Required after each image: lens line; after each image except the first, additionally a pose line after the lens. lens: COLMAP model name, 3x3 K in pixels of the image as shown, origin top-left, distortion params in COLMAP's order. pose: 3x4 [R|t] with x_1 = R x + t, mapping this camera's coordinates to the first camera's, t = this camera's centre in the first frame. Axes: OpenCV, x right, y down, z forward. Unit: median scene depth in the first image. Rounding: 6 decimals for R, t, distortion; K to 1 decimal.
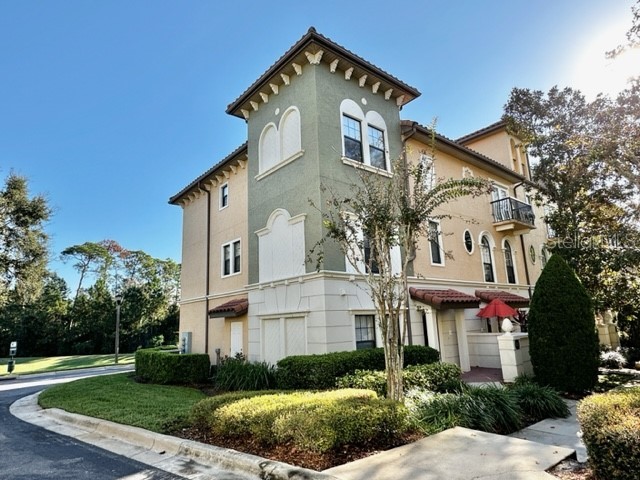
lens RADIAL K [[391.9, 0, 320.2], [0, 391.9, 240.3], [0, 0, 1]] dist [0.002091, 0.000135]
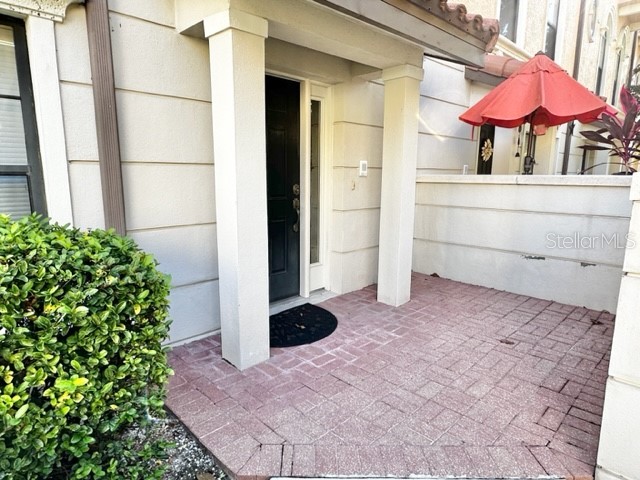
lens RADIAL K [[391.9, 0, 319.1], [0, 391.9, 239.6], [0, 0, 1]] dist [0.002091, 0.000135]
pose [[0.995331, 0.022095, 0.093962, 0.276049], [-0.056171, 0.924231, 0.377679, 0.178093], [-0.078498, -0.381194, 0.921157, 0.720910]]
